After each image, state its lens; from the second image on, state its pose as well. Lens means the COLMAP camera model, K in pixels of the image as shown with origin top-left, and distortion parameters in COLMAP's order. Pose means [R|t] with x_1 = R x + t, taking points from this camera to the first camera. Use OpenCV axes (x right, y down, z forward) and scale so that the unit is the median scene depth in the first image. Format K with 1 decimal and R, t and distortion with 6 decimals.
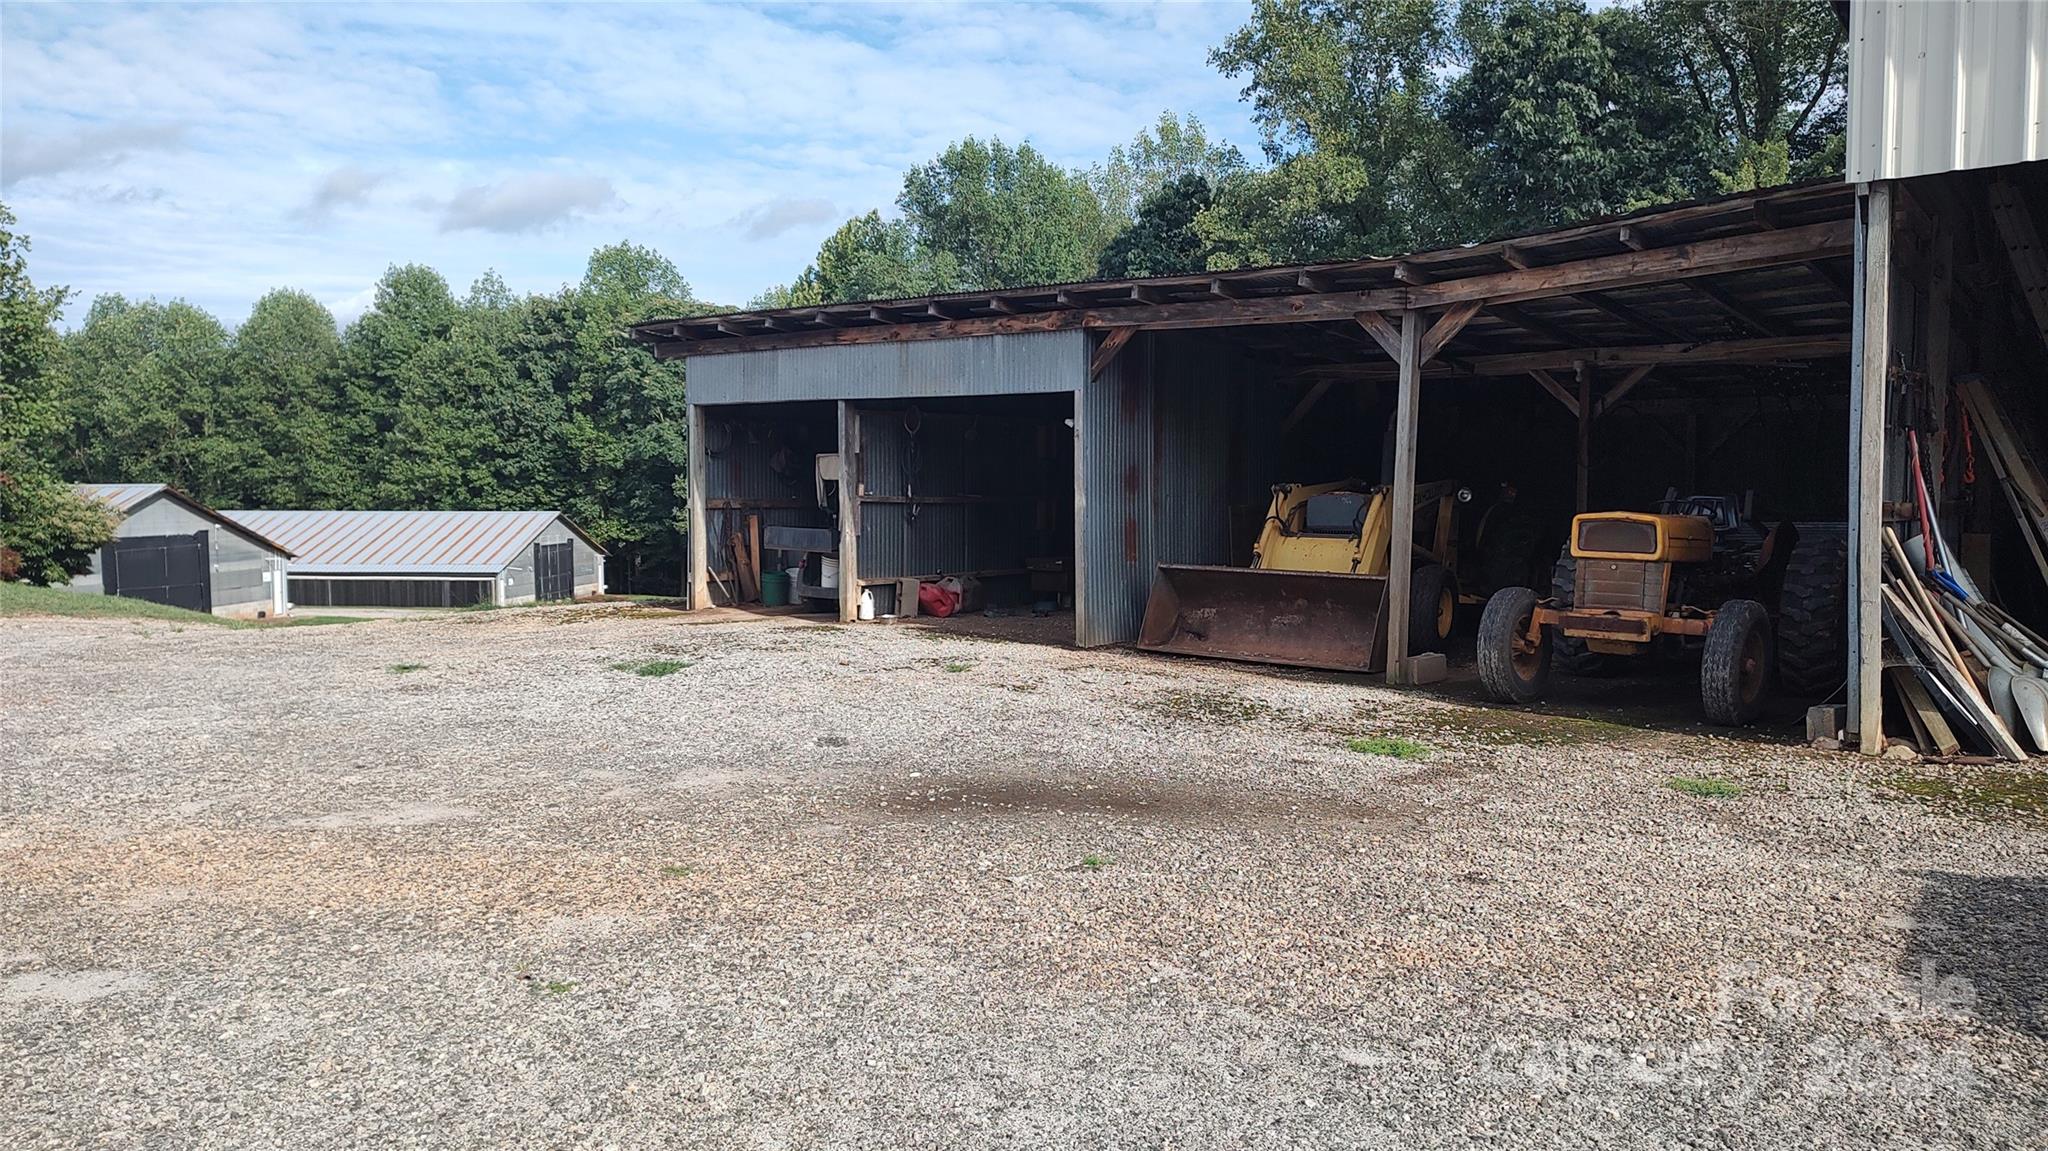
lens RADIAL K [[1458.6, 0, 1049.3], [0, 1458.6, 579.2], [0, 0, 1]] dist [0.035641, -0.035988]
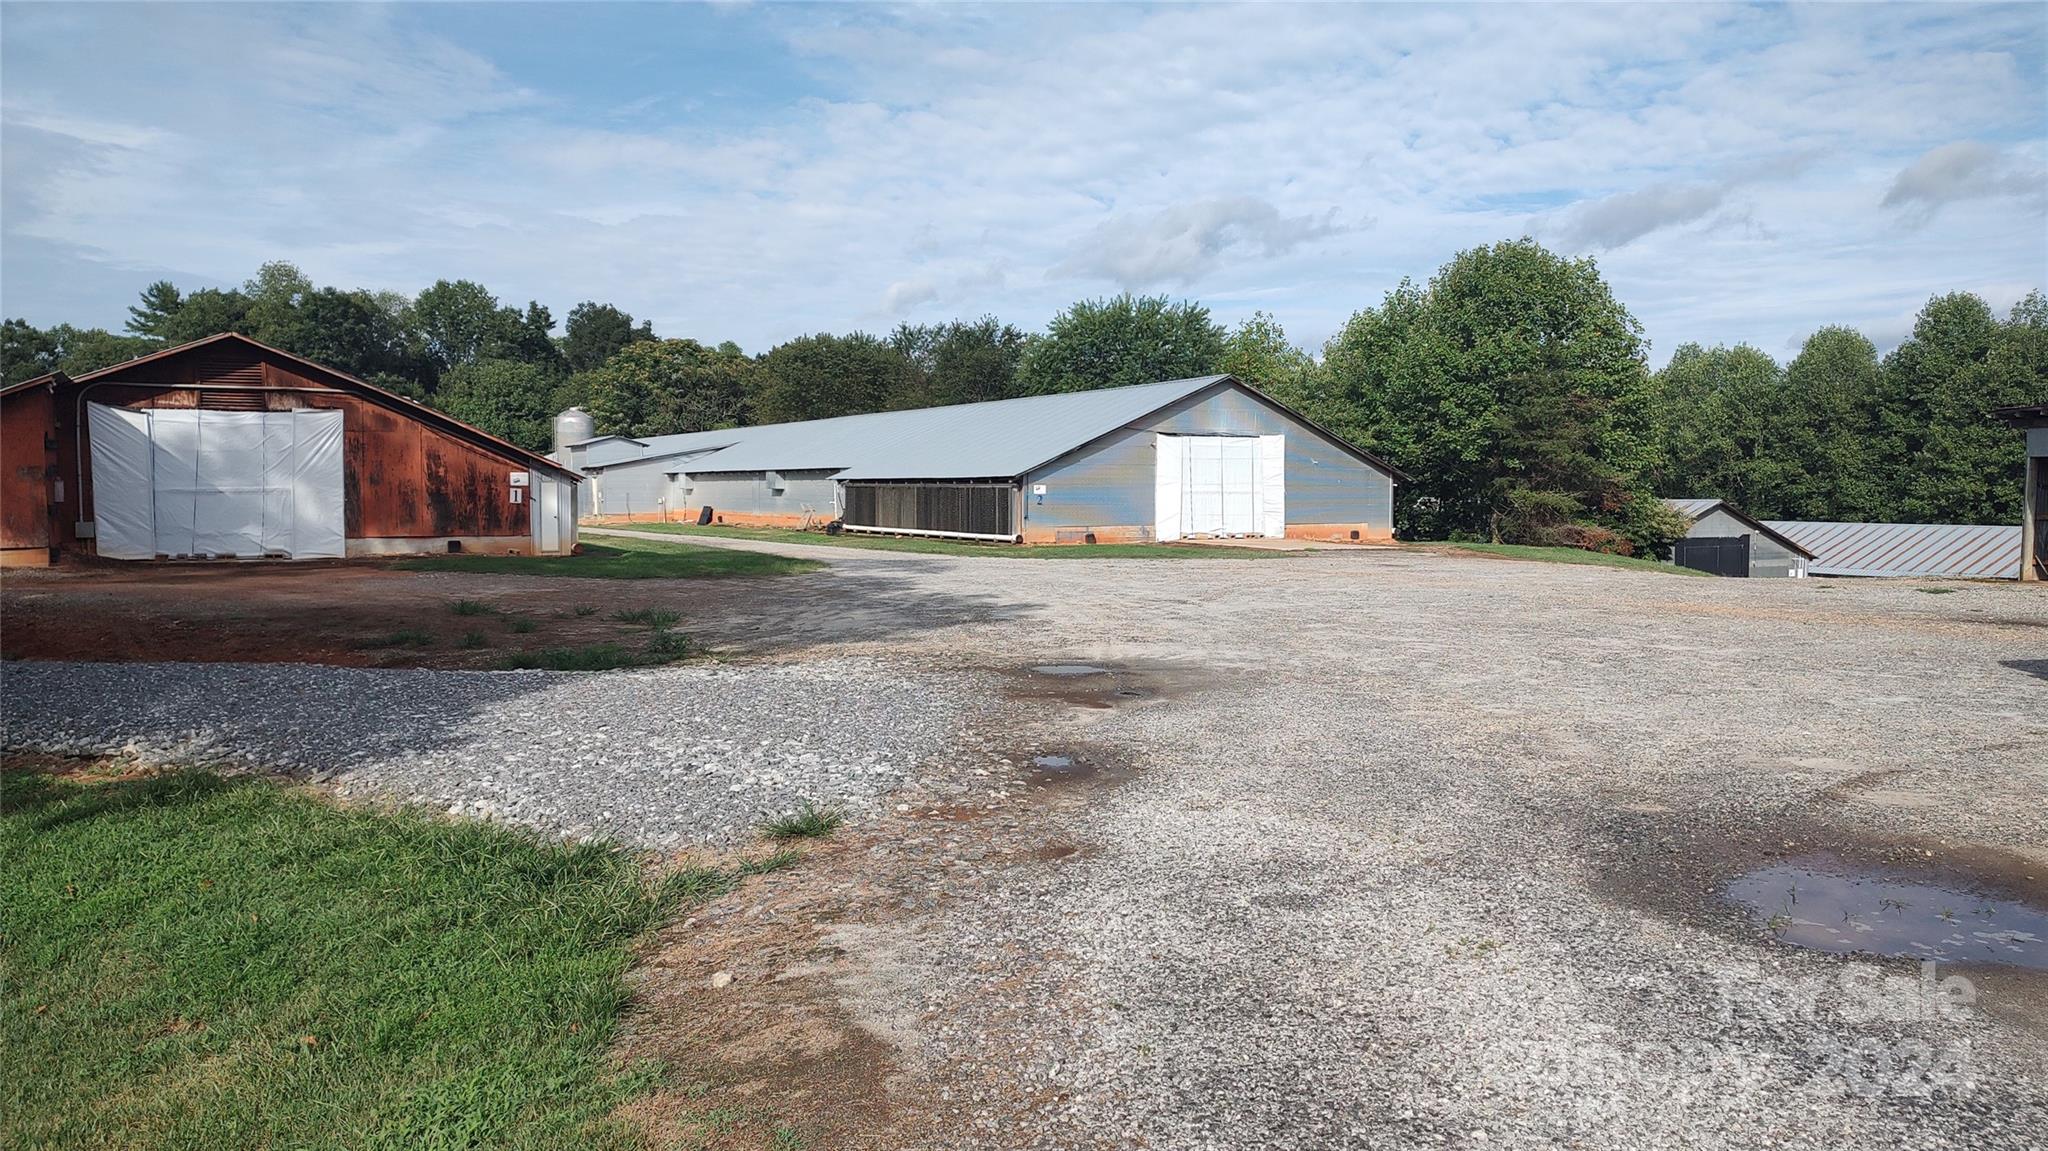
lens RADIAL K [[1458.6, 0, 1049.3], [0, 1458.6, 579.2], [0, 0, 1]] dist [0.035641, -0.035988]
pose [[0.567605, 0.052325, -0.821636, 0.086678], [-0.059633, 0.997970, 0.022359, 0.008261], [0.821138, 0.036305, 0.569573, -0.147817]]
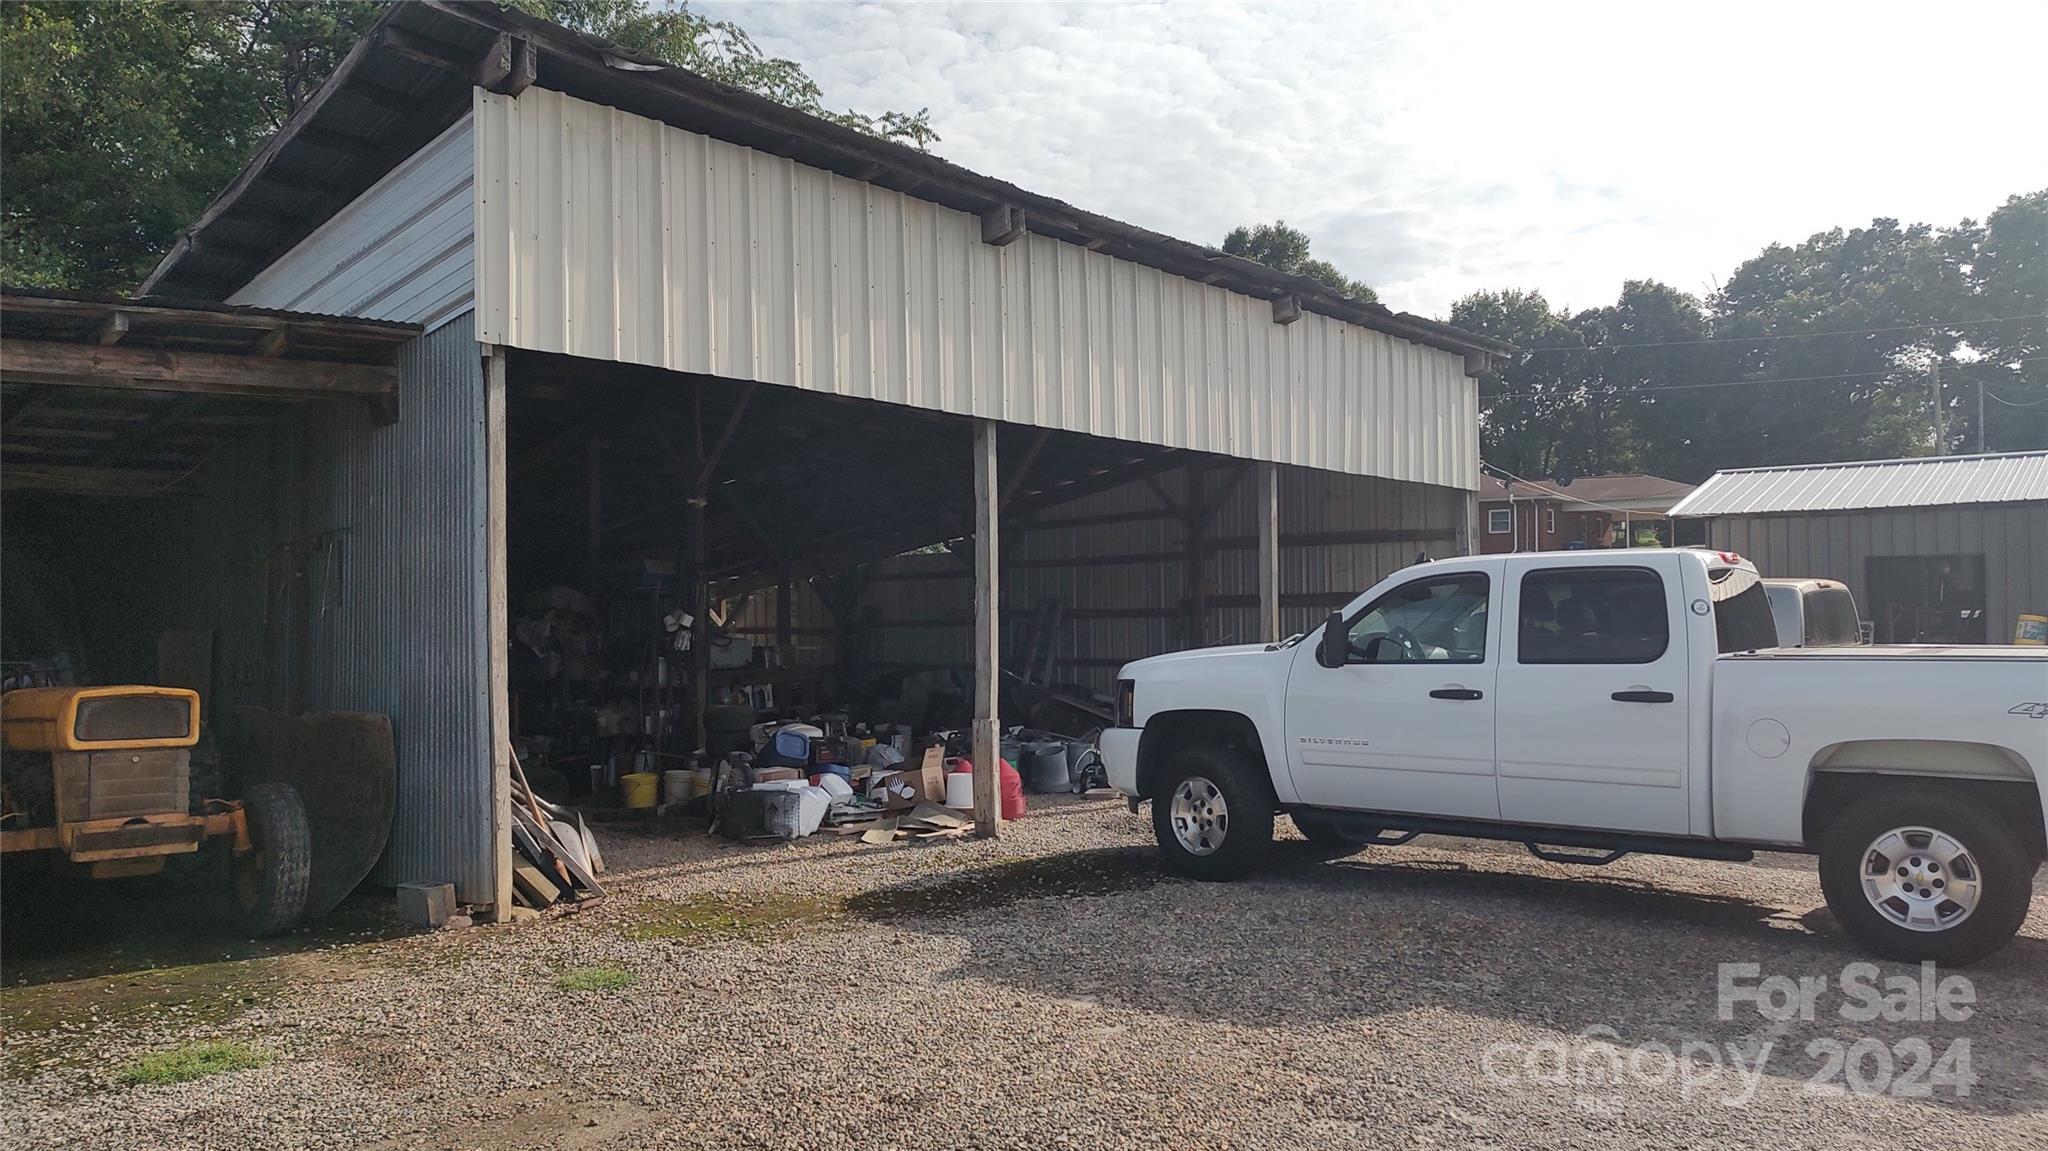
lens RADIAL K [[1458.6, 0, 1049.3], [0, 1458.6, 579.2], [0, 0, 1]] dist [0.035641, -0.035988]
pose [[0.057274, 0.032707, 0.997823, -0.032085], [0.067573, 0.997044, -0.036560, -0.003846], [-0.996069, 0.069520, 0.054895, 0.045435]]
